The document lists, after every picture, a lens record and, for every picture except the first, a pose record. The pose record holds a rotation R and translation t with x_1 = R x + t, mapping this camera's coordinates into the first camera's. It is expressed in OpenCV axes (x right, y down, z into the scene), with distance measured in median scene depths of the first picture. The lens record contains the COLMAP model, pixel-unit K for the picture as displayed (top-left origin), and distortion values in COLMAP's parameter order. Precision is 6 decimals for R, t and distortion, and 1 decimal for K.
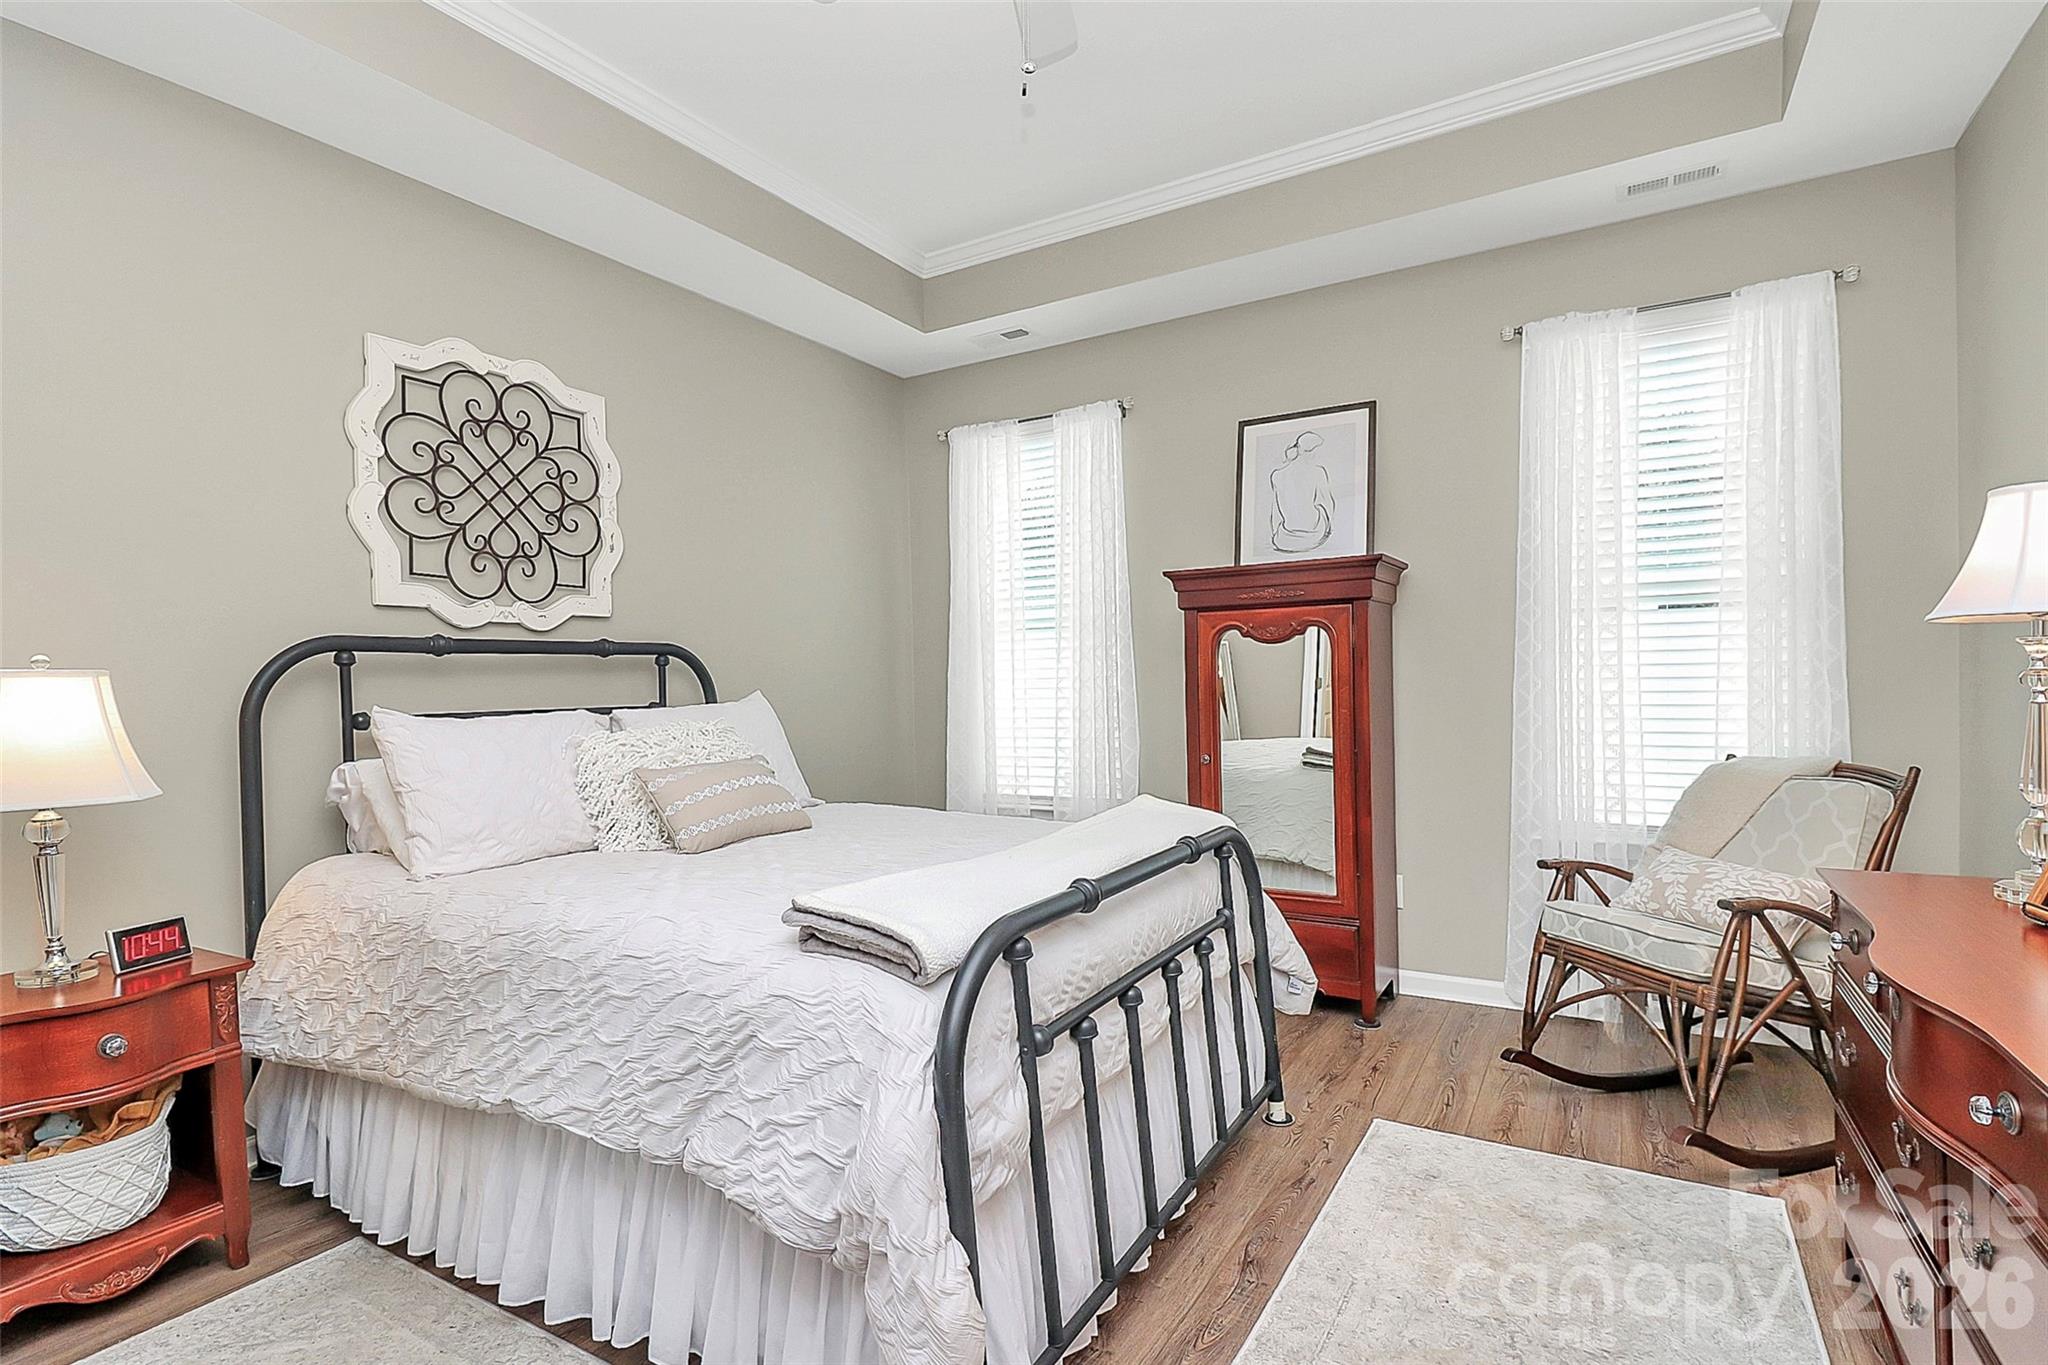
lens RADIAL K [[985.4, 0, 1028.5], [0, 985.4, 683.9], [0, 0, 1]] dist [-0.002596, -0.006108]
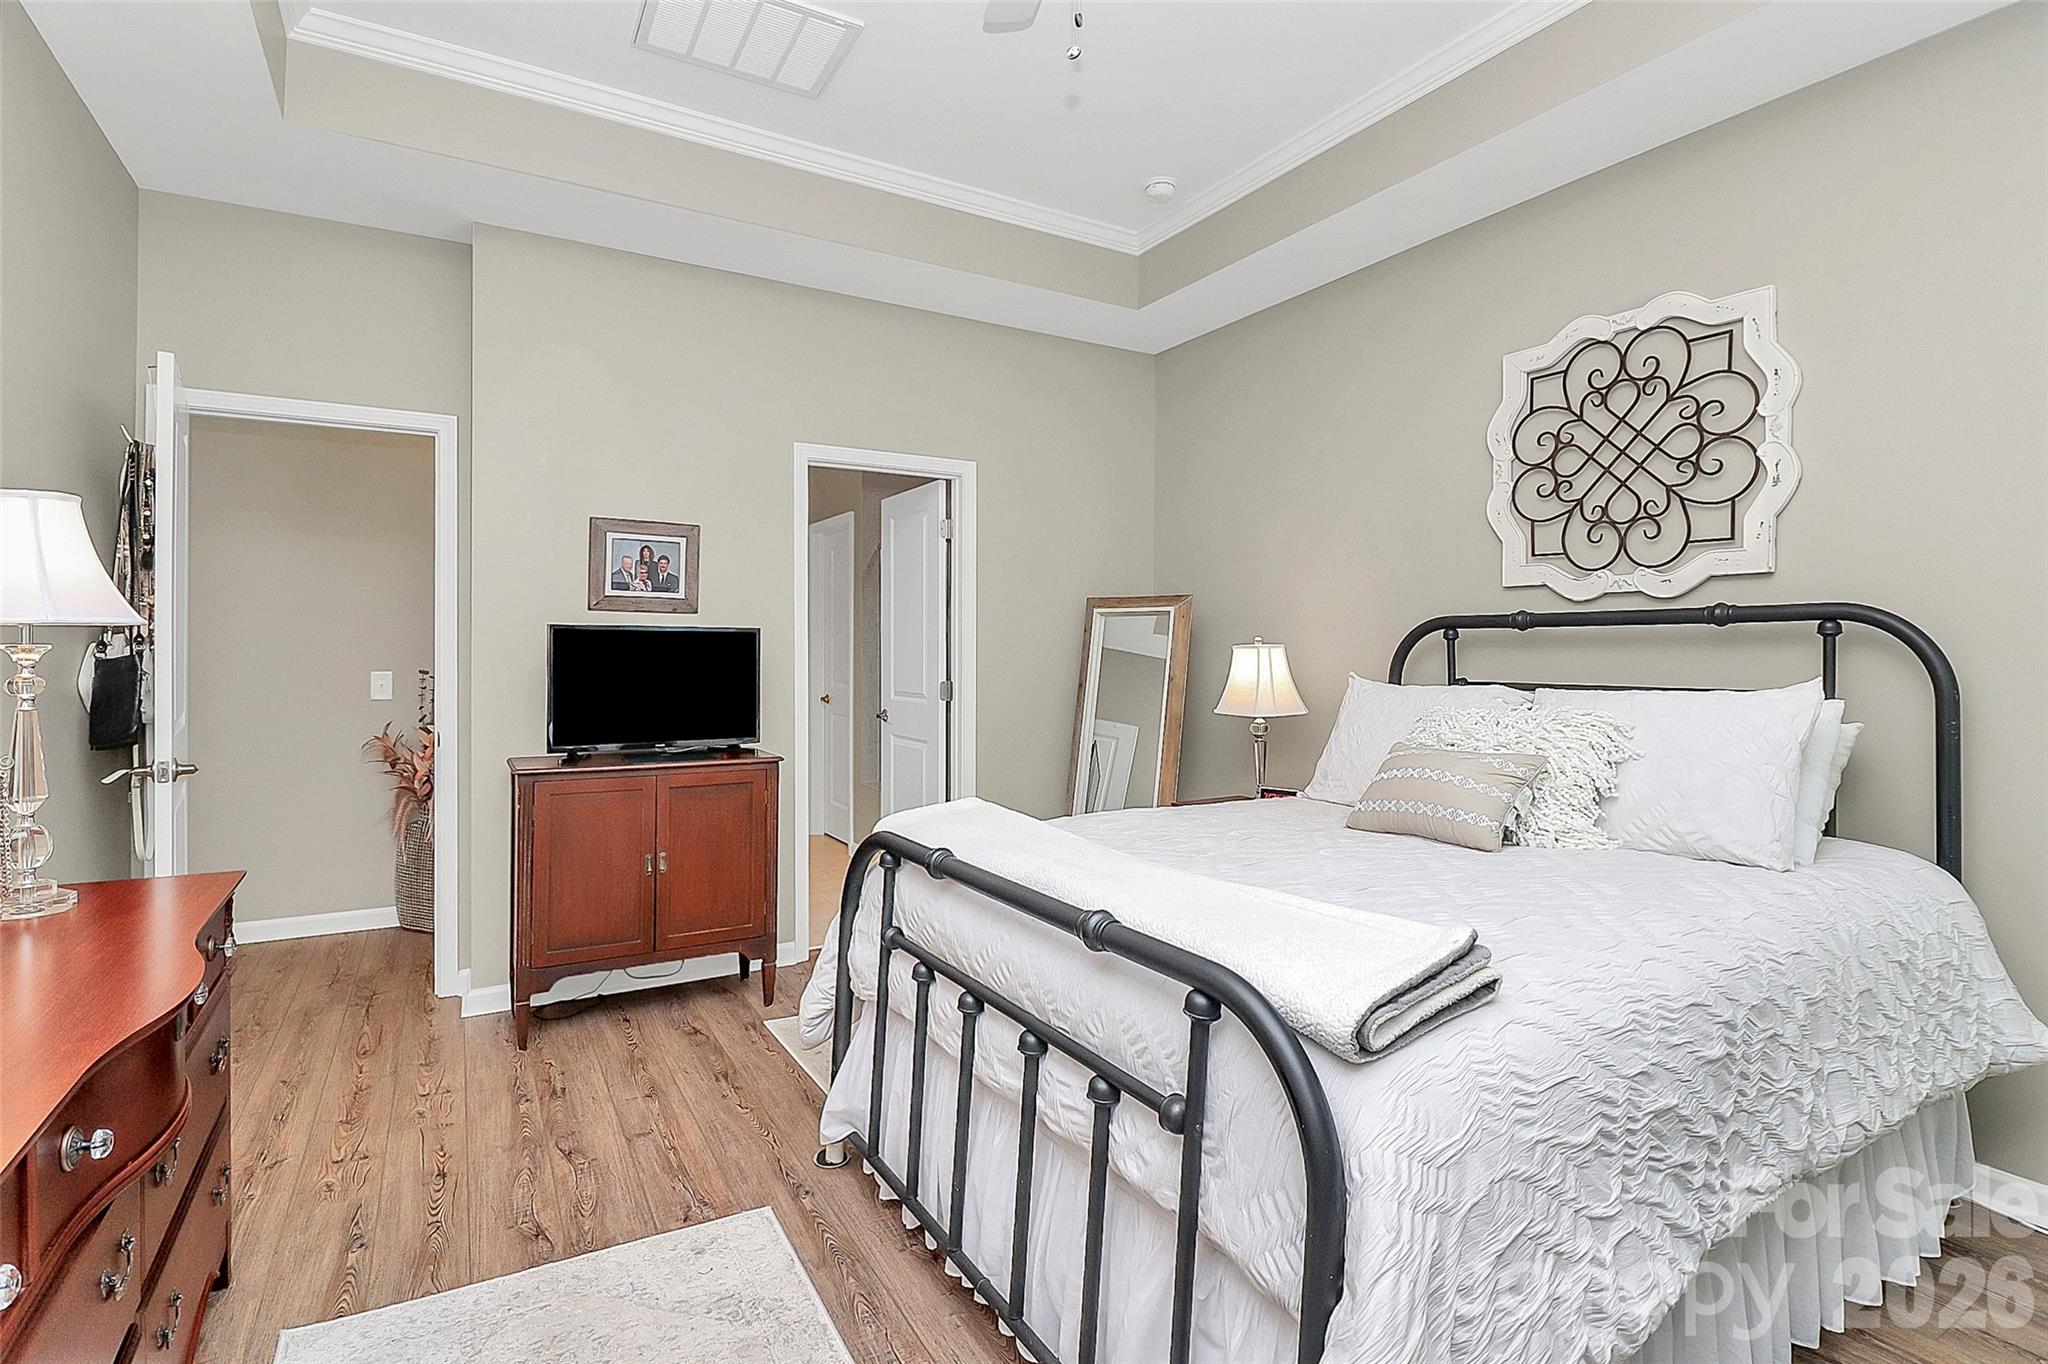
lens RADIAL K [[985.4, 0, 1034.0], [0, 985.4, 651.2], [0, 0, 1]] dist [-0.002596, -0.006108]
pose [[-0.476337, 0.017287, -0.879093, 0.575753], [0.000813, 0.999815, 0.019221, -0.024315], [0.879263, 0.008441, -0.476262, 0.964026]]
